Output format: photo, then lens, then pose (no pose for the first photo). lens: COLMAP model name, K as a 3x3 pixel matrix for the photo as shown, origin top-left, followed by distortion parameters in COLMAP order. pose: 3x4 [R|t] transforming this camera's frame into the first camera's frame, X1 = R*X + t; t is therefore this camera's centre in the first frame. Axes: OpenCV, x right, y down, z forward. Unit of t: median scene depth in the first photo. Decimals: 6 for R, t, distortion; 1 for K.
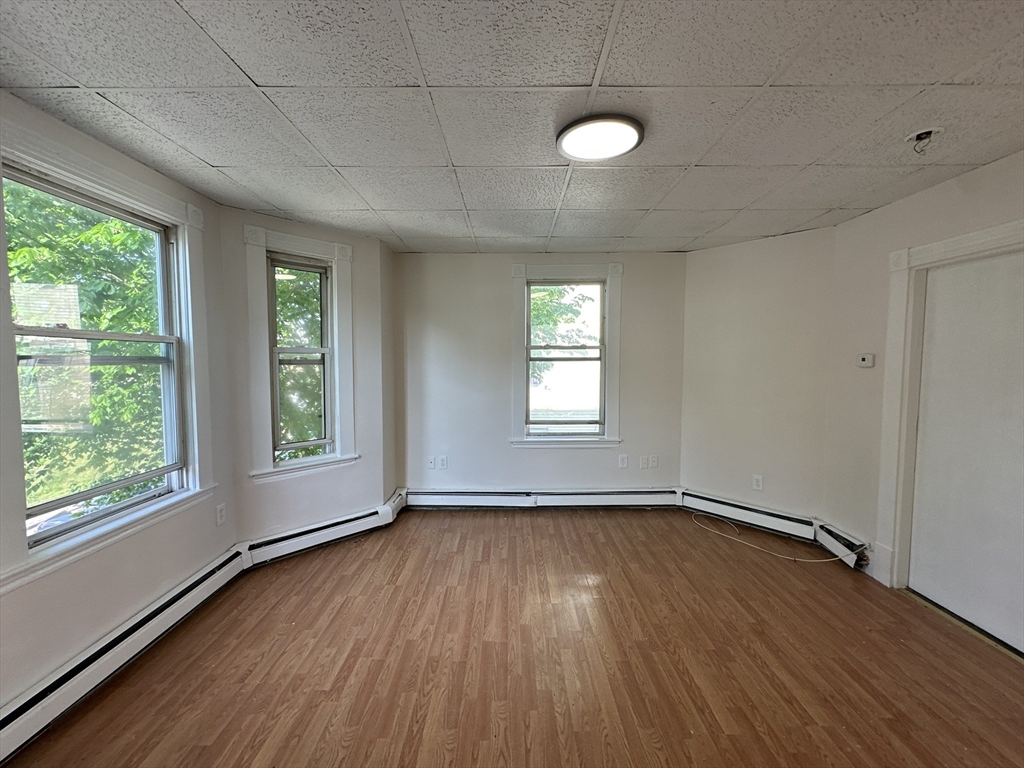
lens RADIAL K [[412.1, 0, 513.0], [0, 412.1, 383.3], [0, 0, 1]] dist [-0.000791, 0.000068]
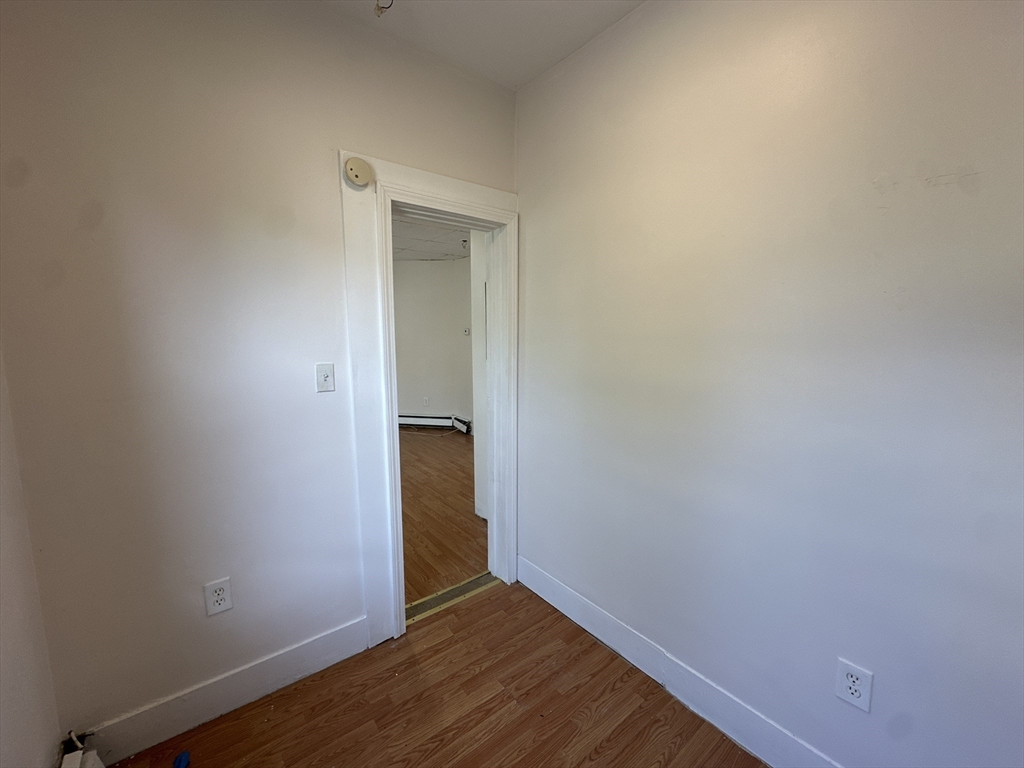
lens RADIAL K [[412.1, 0, 513.0], [0, 412.1, 383.3], [0, 0, 1]] dist [-0.000791, 0.000068]
pose [[0.785210, -0.076771, 0.614453, -0.329900], [0.032297, 0.996012, 0.083171, 0.050204], [-0.618387, -0.045462, 0.784557, -1.048084]]
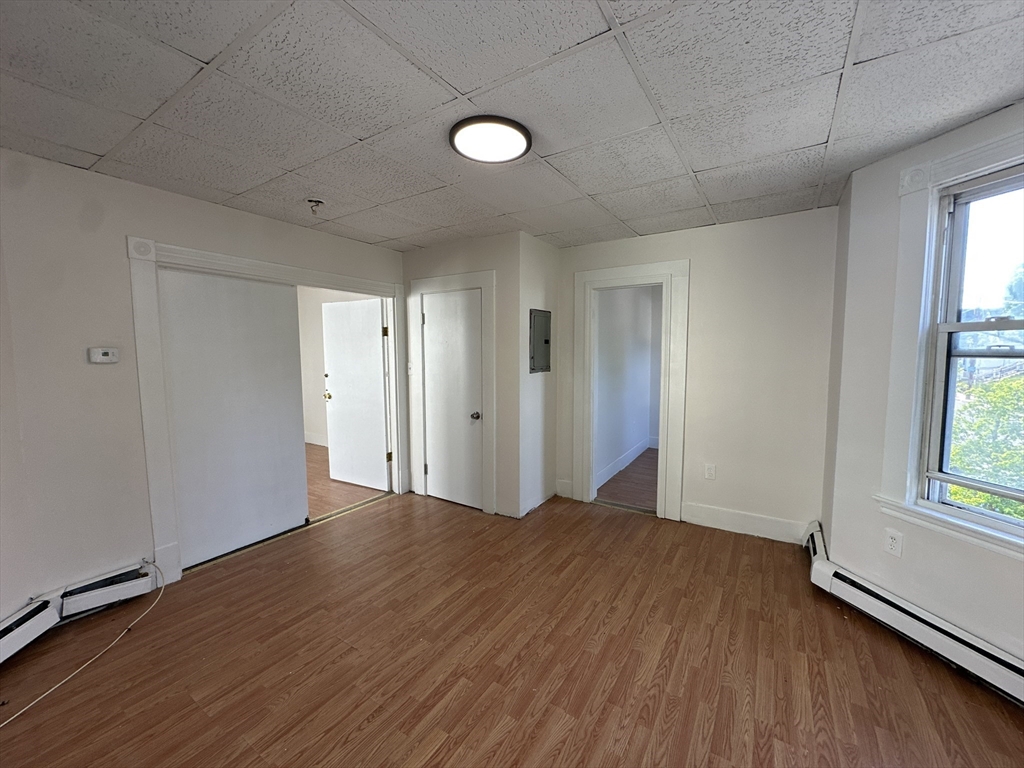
lens RADIAL K [[412.1, 0, 513.0], [0, 412.1, 383.3], [0, 0, 1]] dist [-0.000791, 0.000068]
pose [[-0.838802, -0.039811, 0.542979, -0.387409], [0.039390, 0.990272, 0.133456, -0.107418], [-0.543009, 0.133331, -0.829074, 1.721226]]
